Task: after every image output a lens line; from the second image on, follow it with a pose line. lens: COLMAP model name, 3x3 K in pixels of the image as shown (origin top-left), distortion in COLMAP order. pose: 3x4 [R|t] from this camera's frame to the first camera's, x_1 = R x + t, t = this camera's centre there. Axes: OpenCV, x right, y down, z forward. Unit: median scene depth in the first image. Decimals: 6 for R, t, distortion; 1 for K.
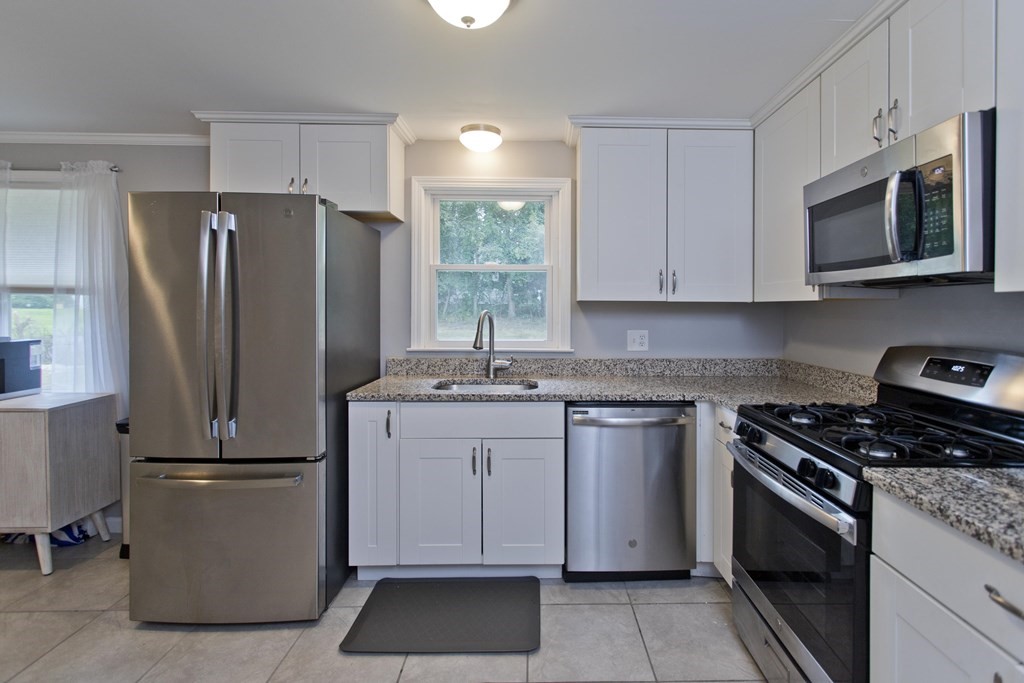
lens RADIAL K [[497.9, 0, 533.3], [0, 497.9, 308.4], [0, 0, 1]] dist [0.016707, 0.000275]
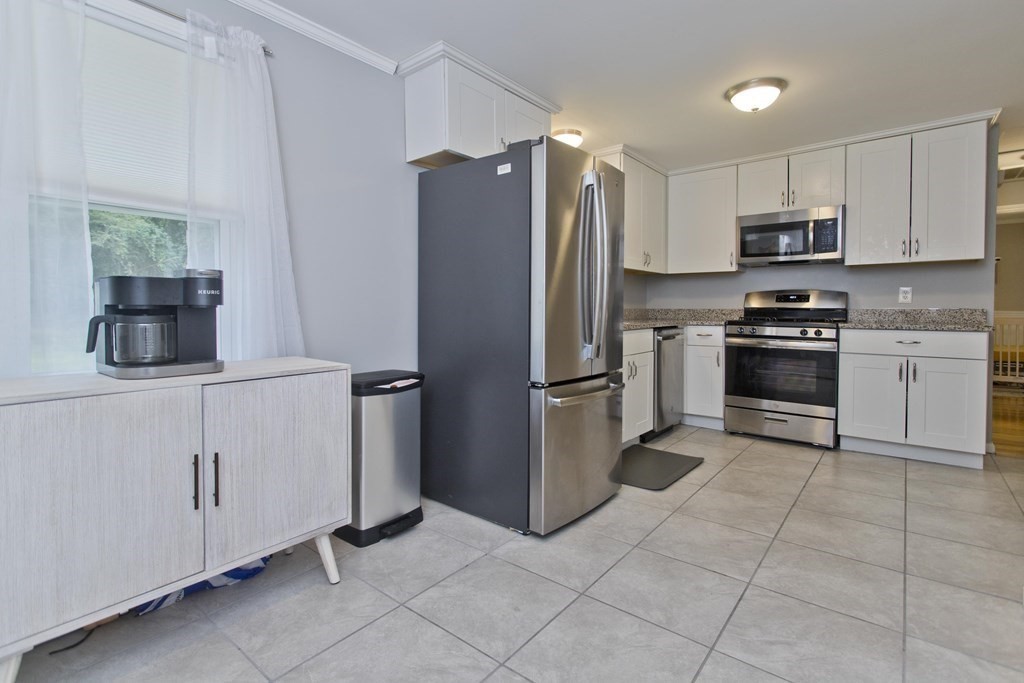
lens RADIAL K [[484.2, 0, 512.0], [0, 484.2, 331.7], [0, 0, 1]] dist [0.003171, 0.000677]
pose [[0.638277, -0.043178, 0.768595, -1.626075], [0.001319, 0.998486, 0.054998, 0.124773], [-0.769805, -0.034090, 0.637368, 0.409975]]
